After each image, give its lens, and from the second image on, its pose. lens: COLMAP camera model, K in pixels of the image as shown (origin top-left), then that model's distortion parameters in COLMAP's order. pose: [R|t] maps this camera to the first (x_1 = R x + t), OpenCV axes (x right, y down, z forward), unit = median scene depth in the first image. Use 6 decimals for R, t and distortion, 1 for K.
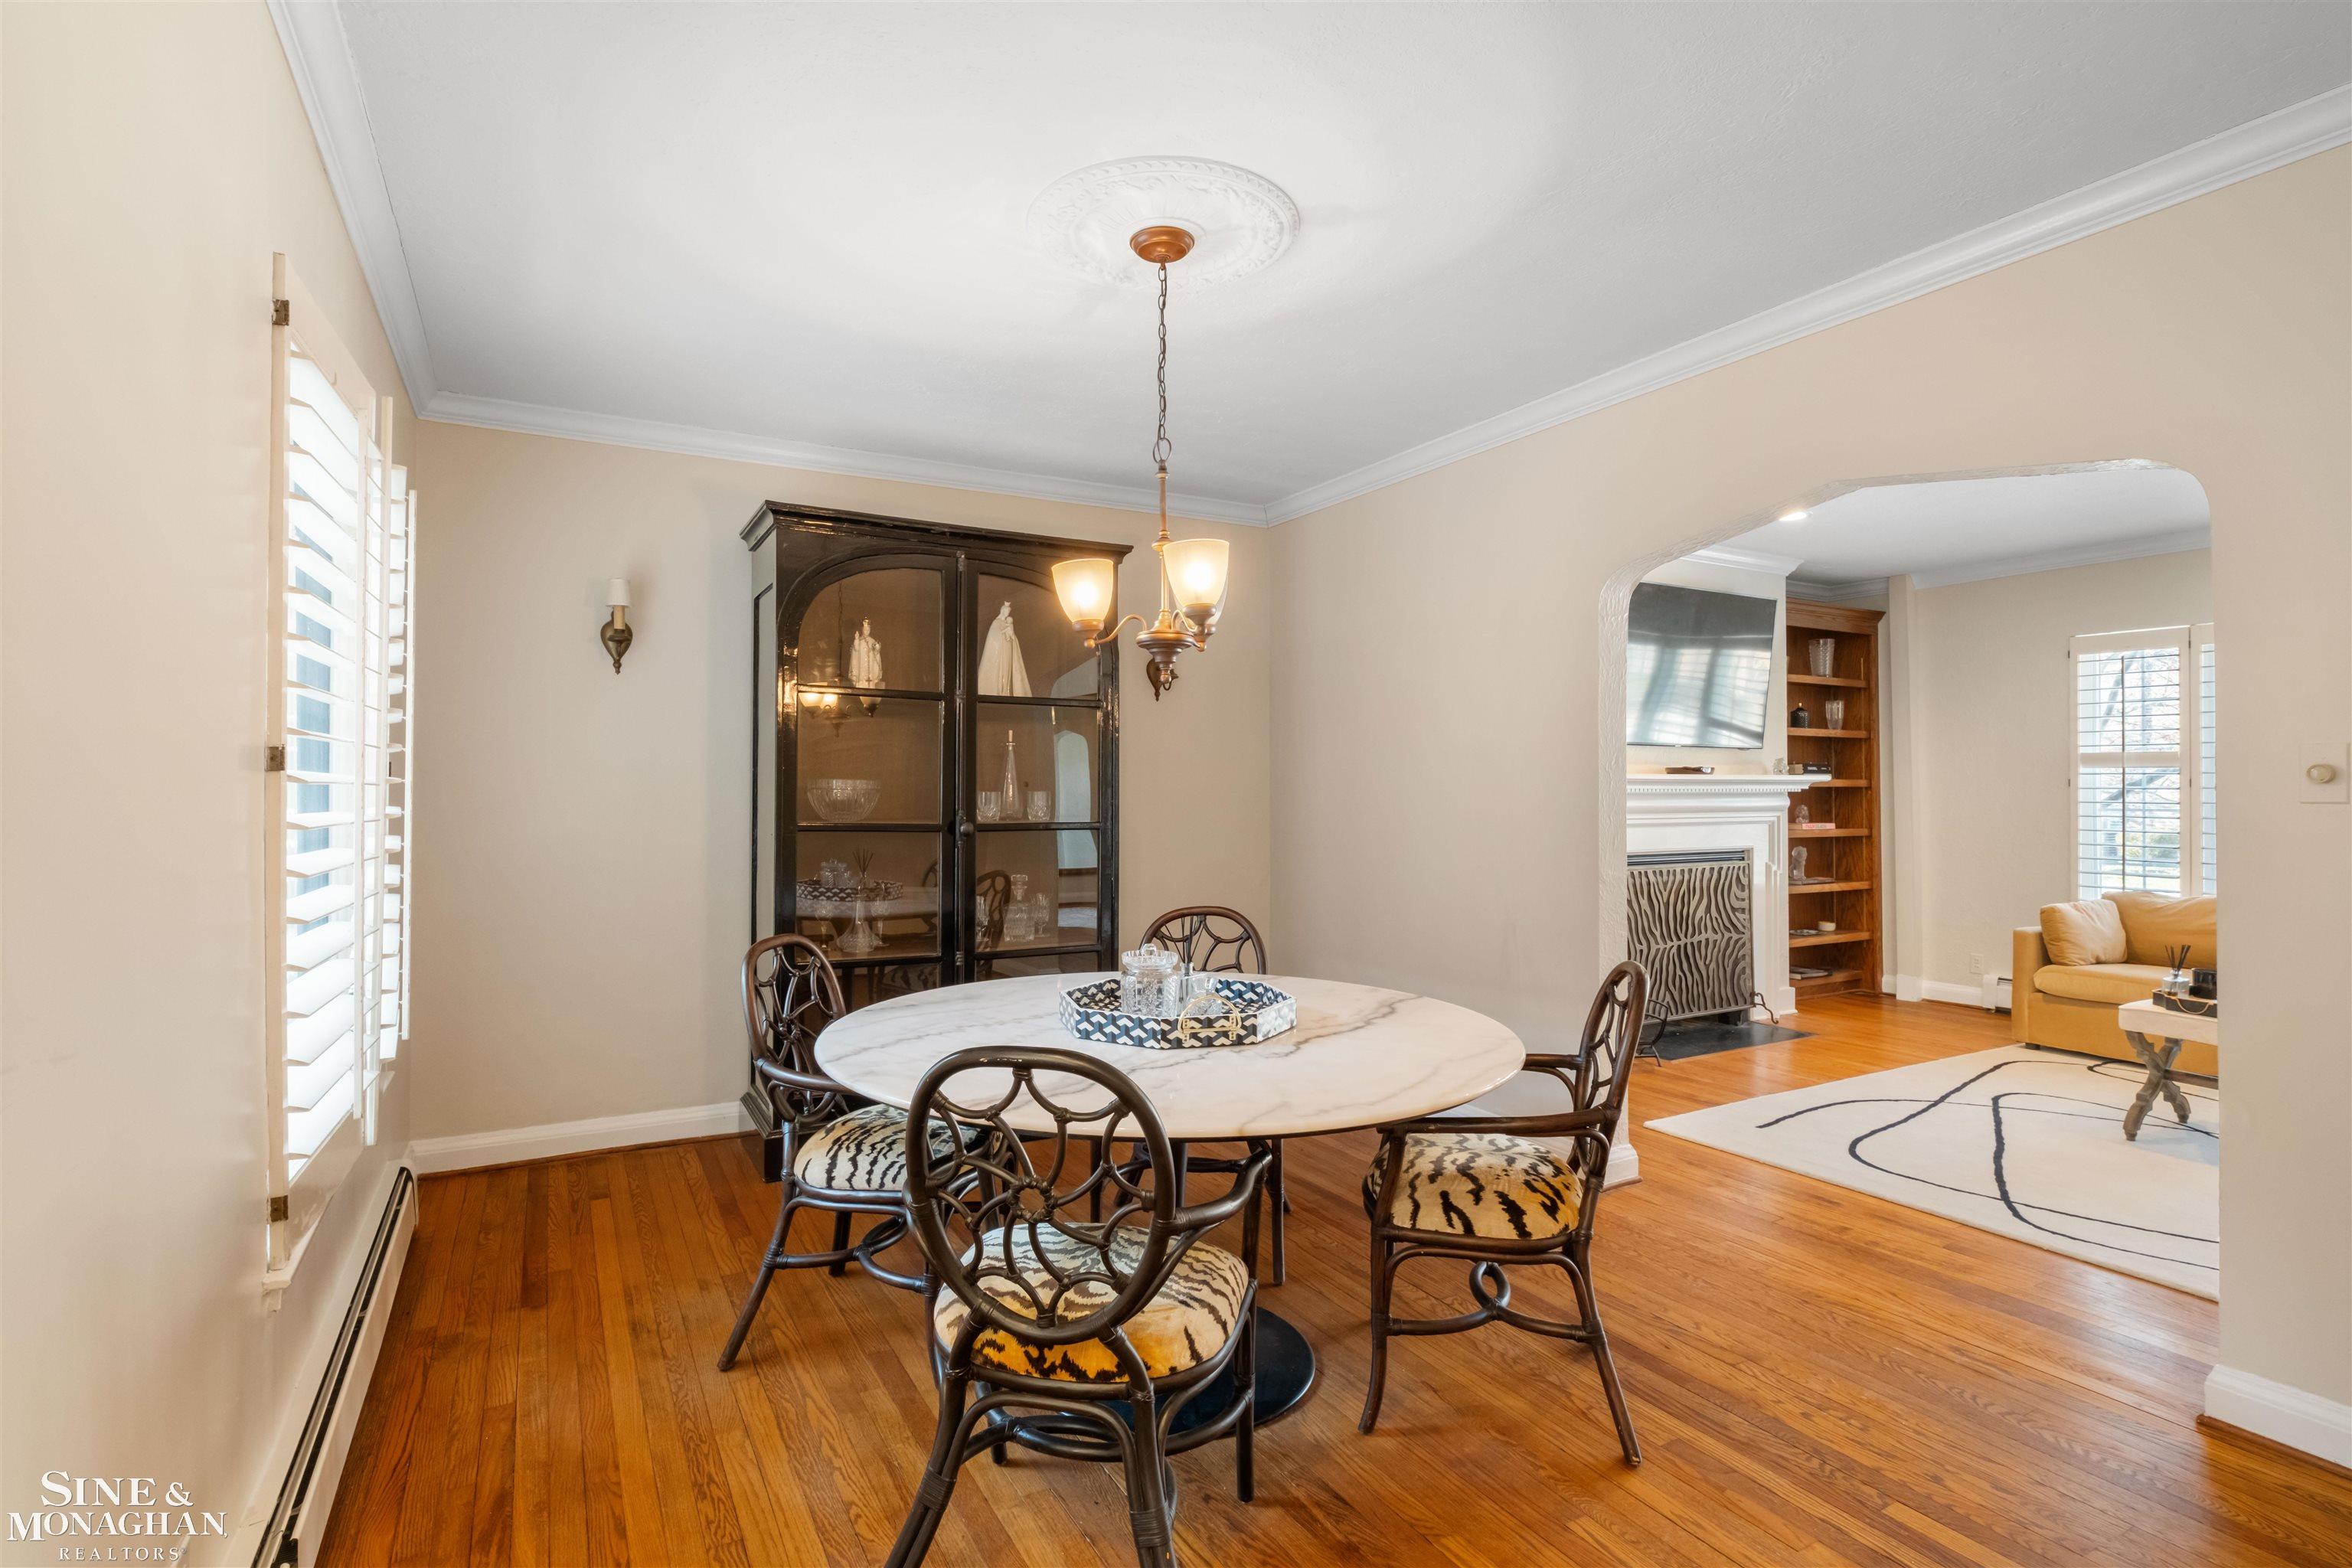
lens RADIAL K [[1142.7, 0, 1183.7], [0, 1142.7, 781.2], [0, 0, 1]] dist [-0.003232, 0.000182]
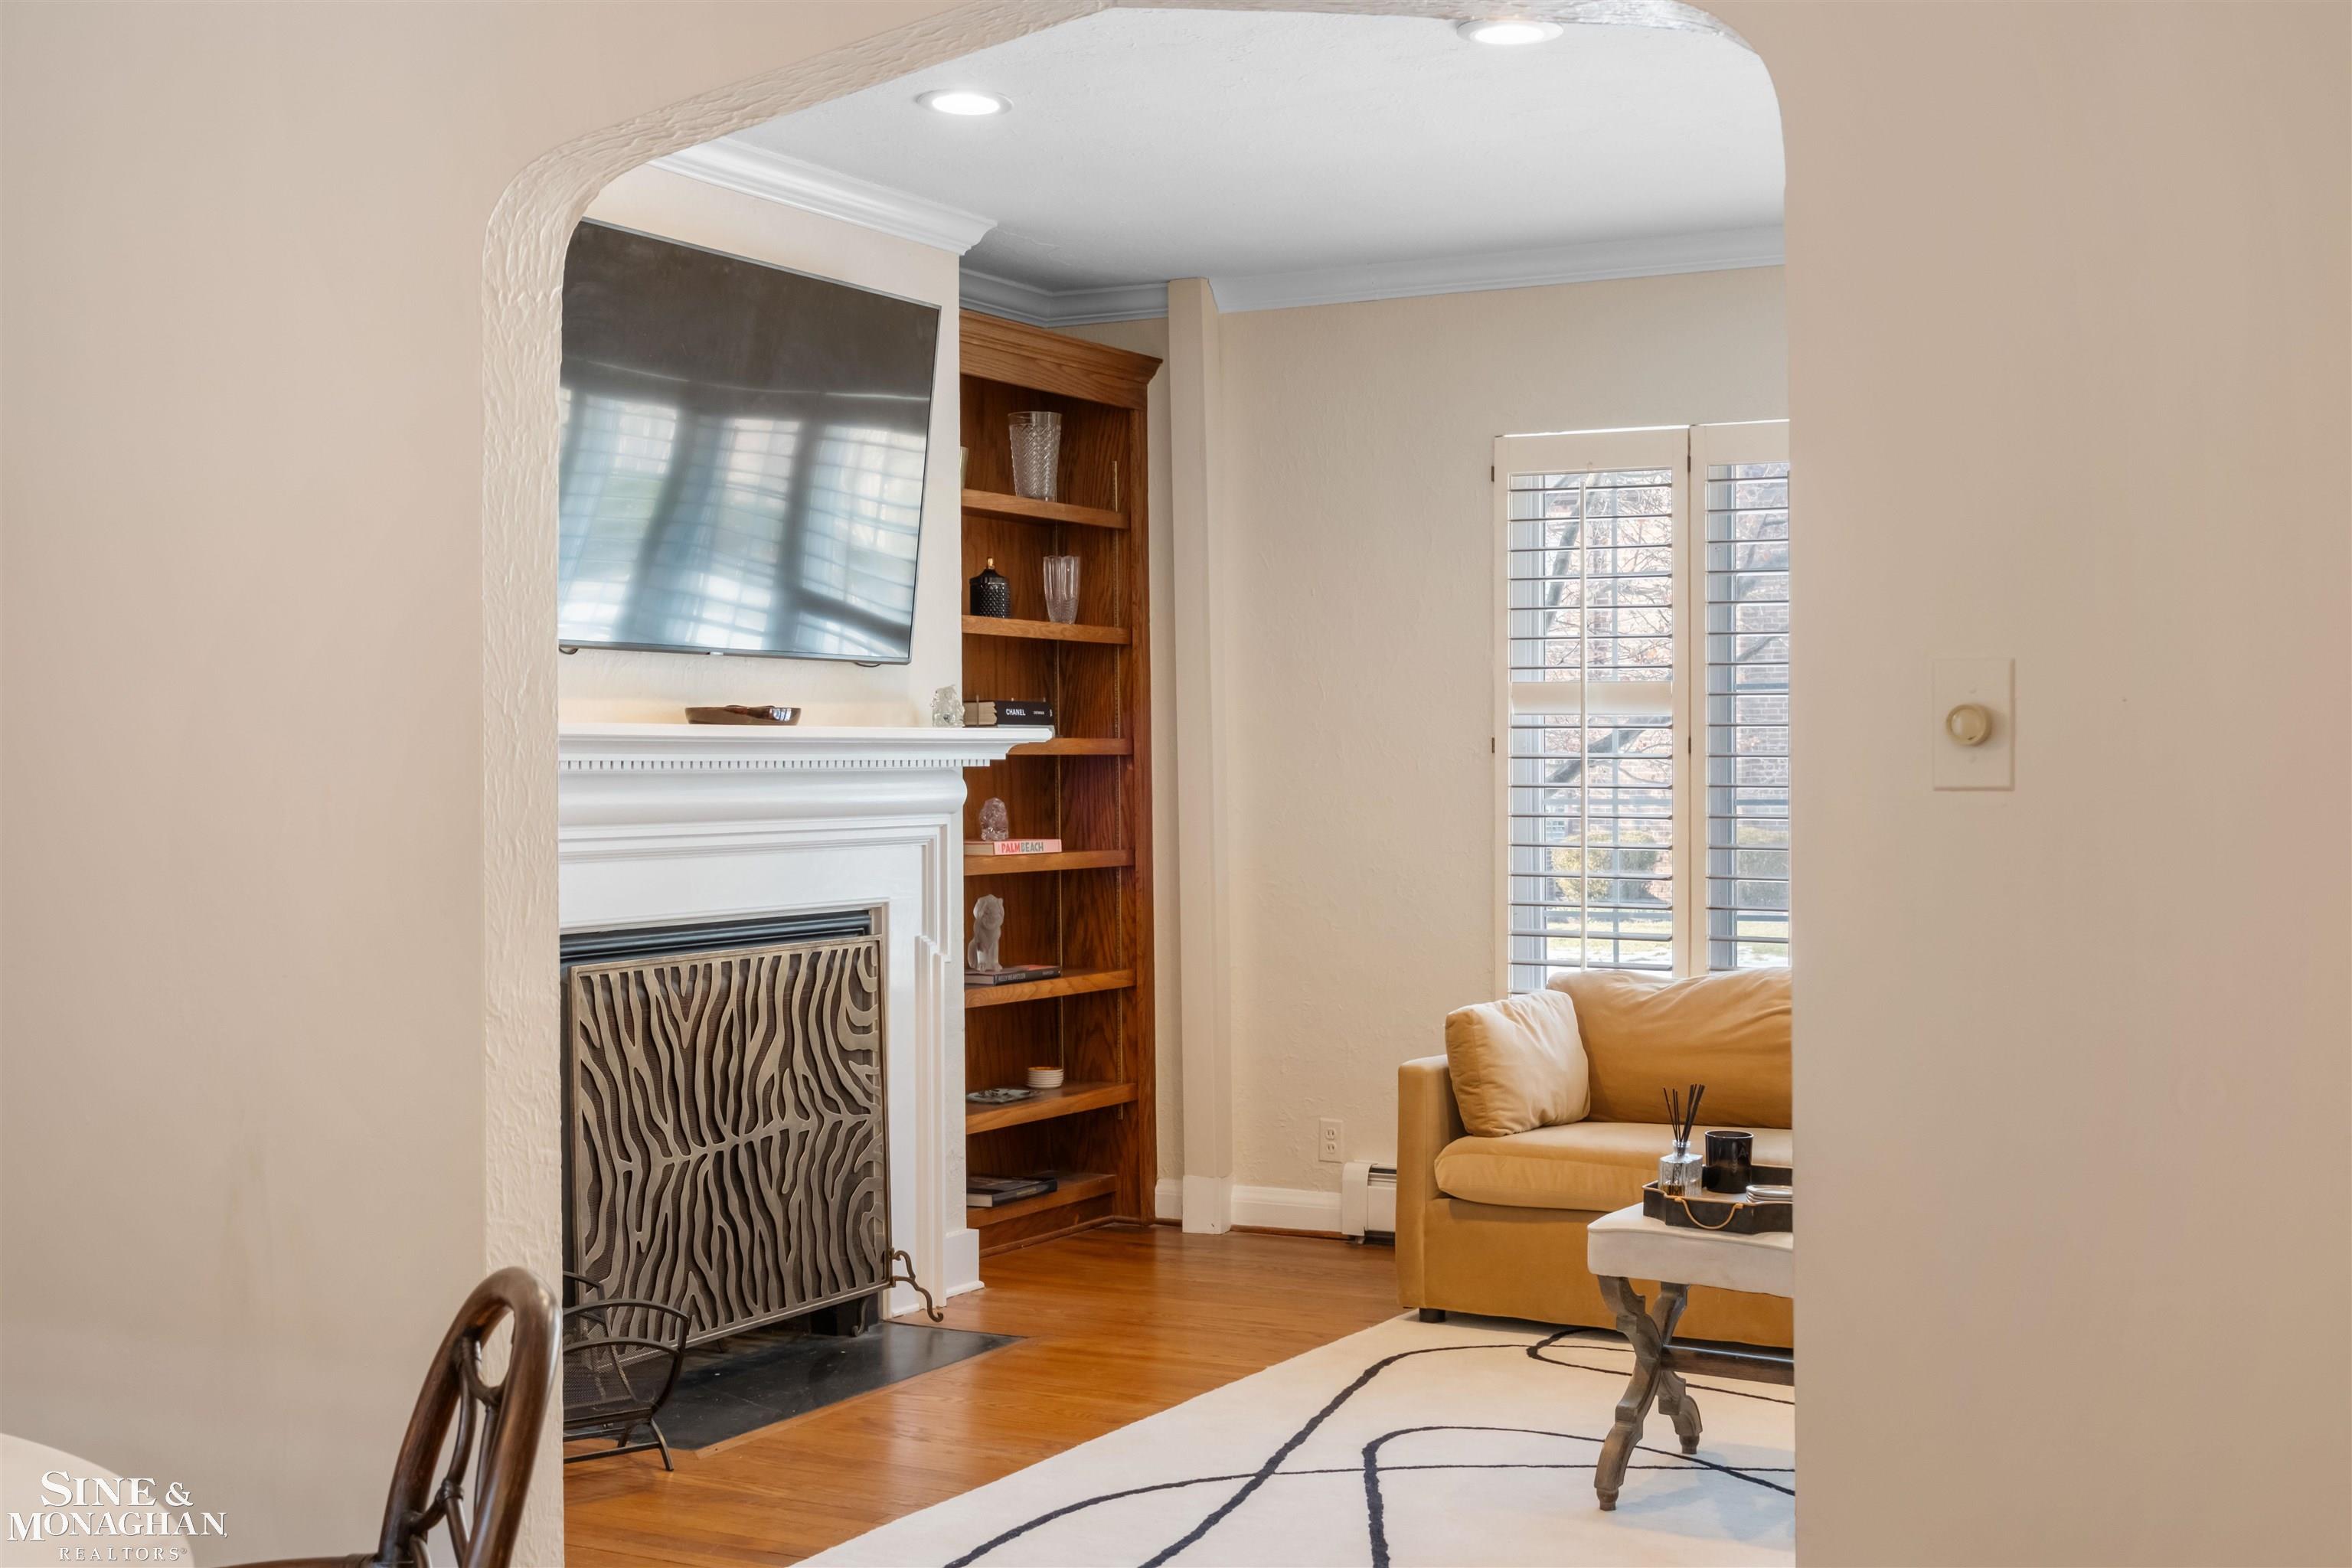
lens RADIAL K [[2846.3, 0, 1174.4], [0, 2846.3, 772.5], [0, 0, 1]] dist [0.008608, 0.005580]
pose [[0.849986, -0.006036, 0.526771, 0.042730], [0.000457, 0.999942, 0.010720, -0.000008], [-0.526805, -0.008871, 0.849940, 0.066845]]
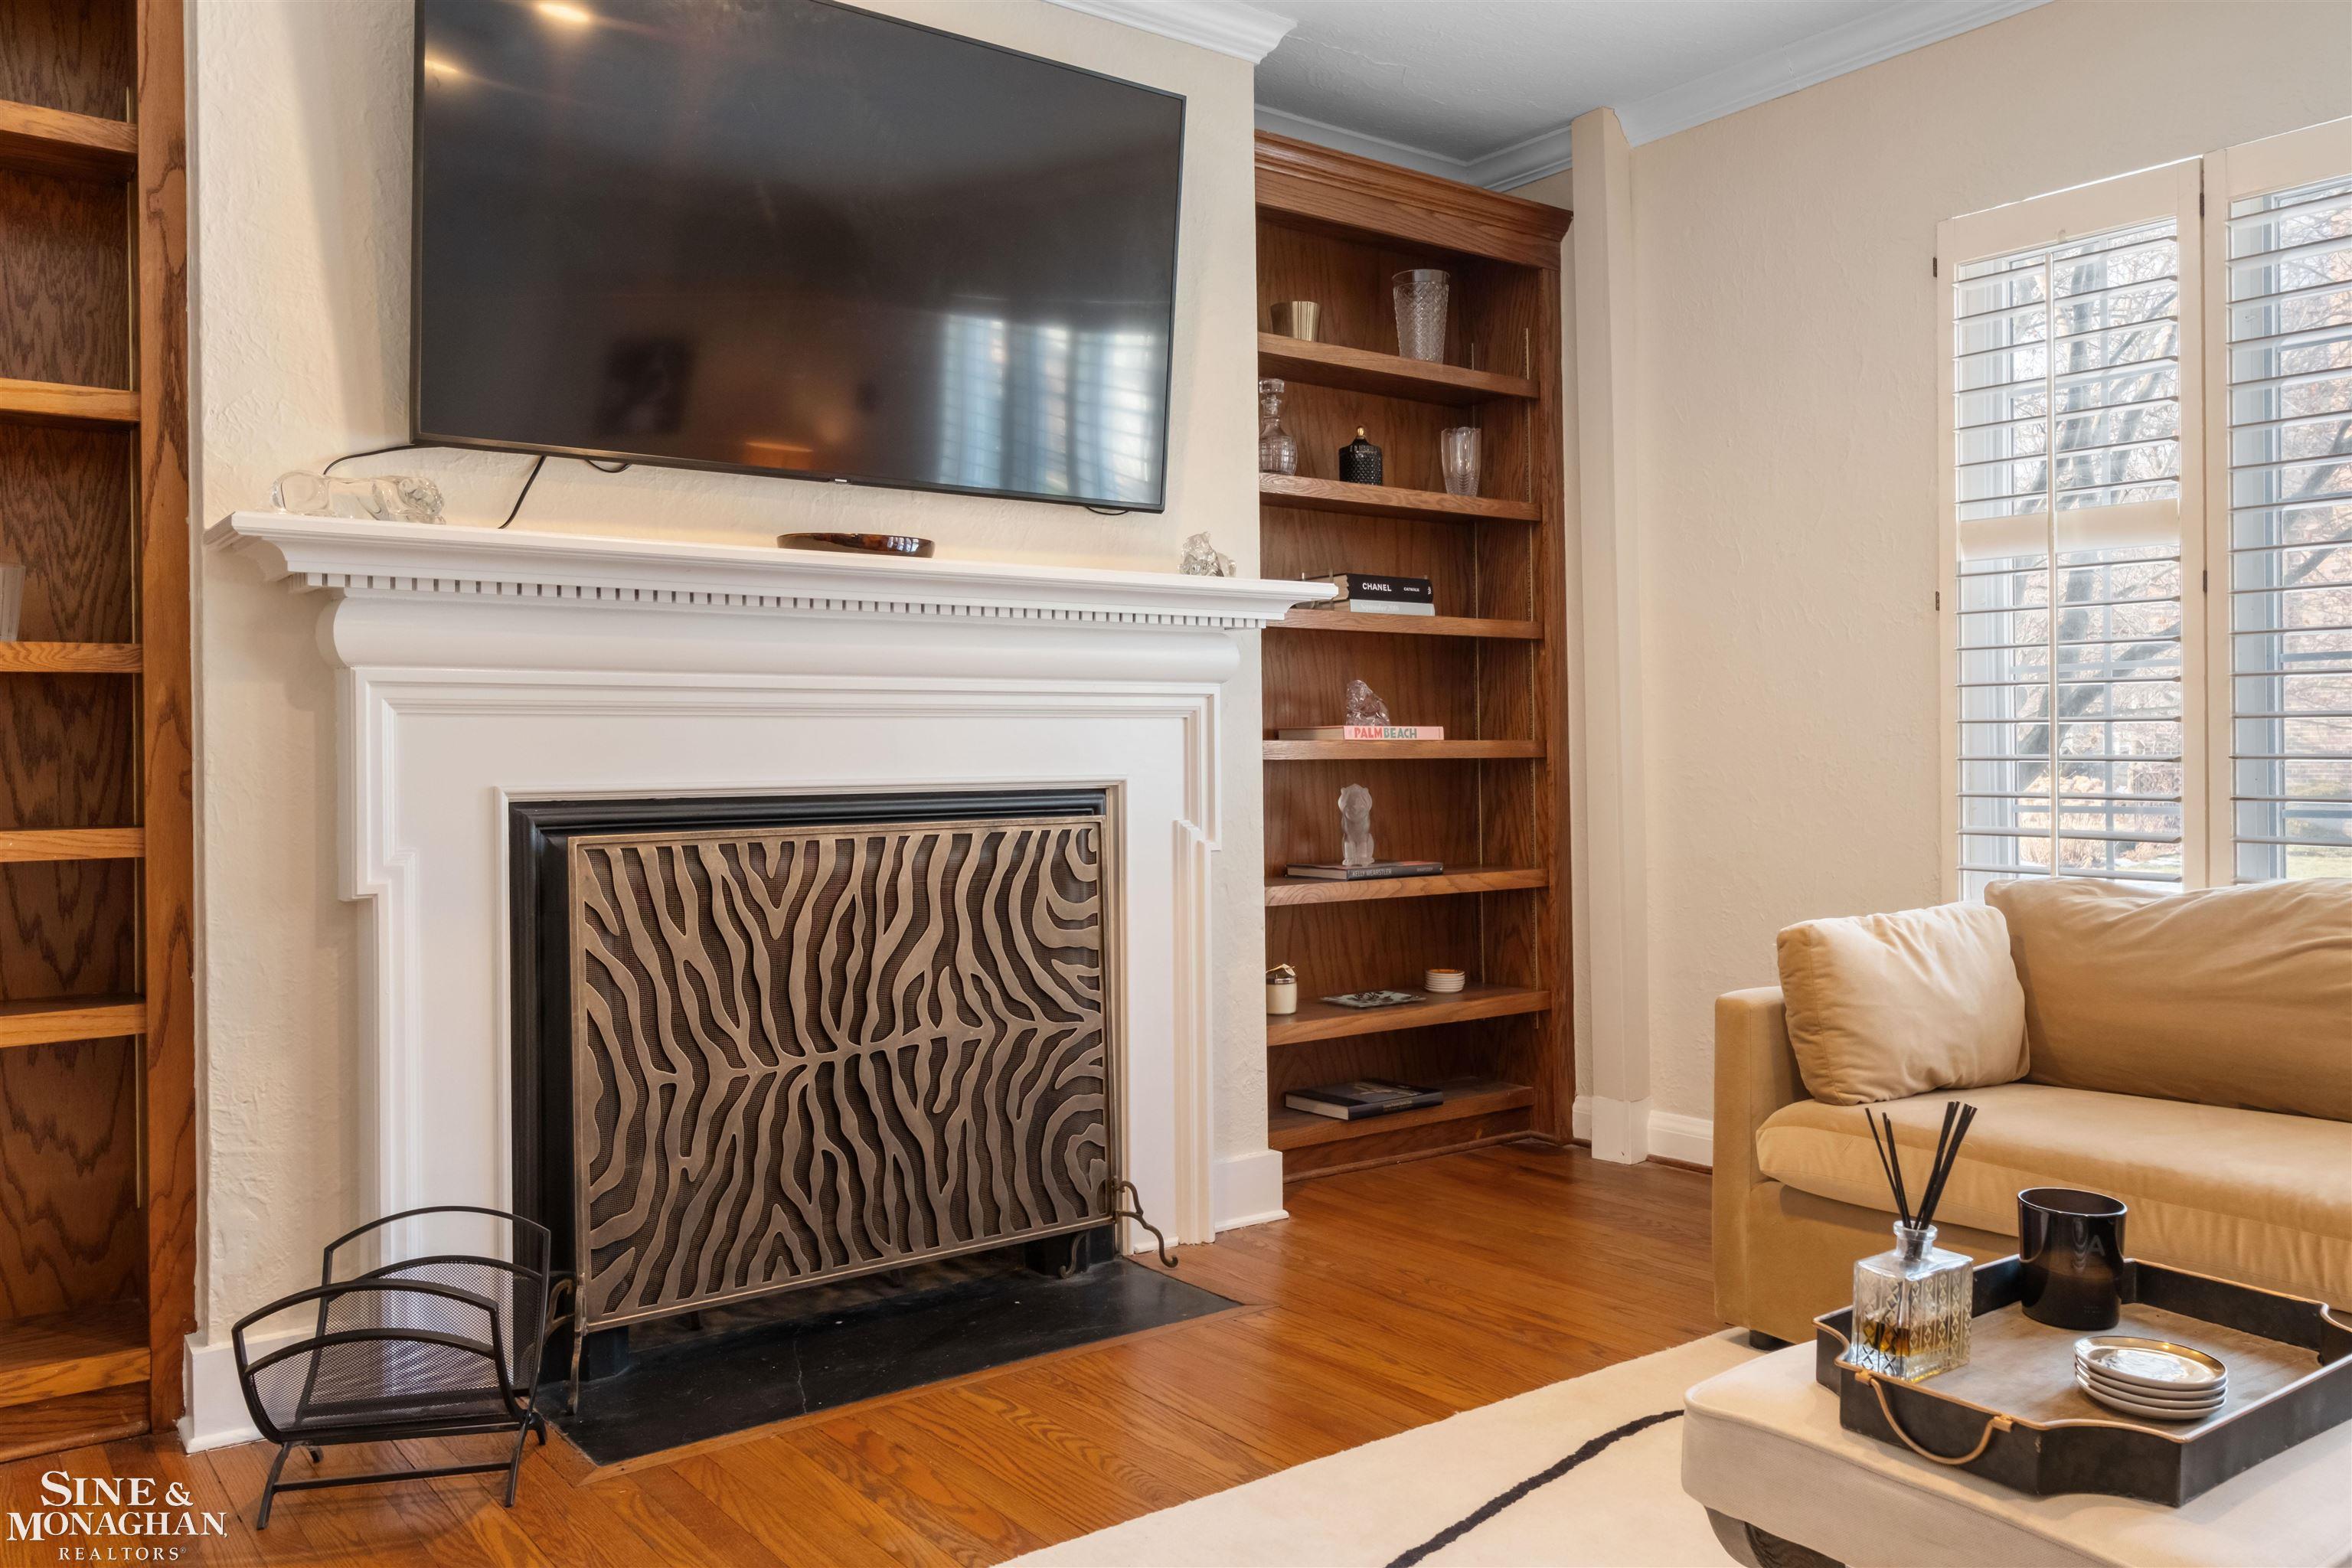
lens RADIAL K [[1772.2, 0, 1182.7], [0, 1772.2, 748.3], [0, 0, 1]] dist [0.008432, -0.001653]
pose [[0.991309, -0.010129, 0.131167, 0.443580], [0.009633, 0.999944, 0.004418, 0.045853], [-0.131205, -0.003116, 0.991350, 0.438140]]
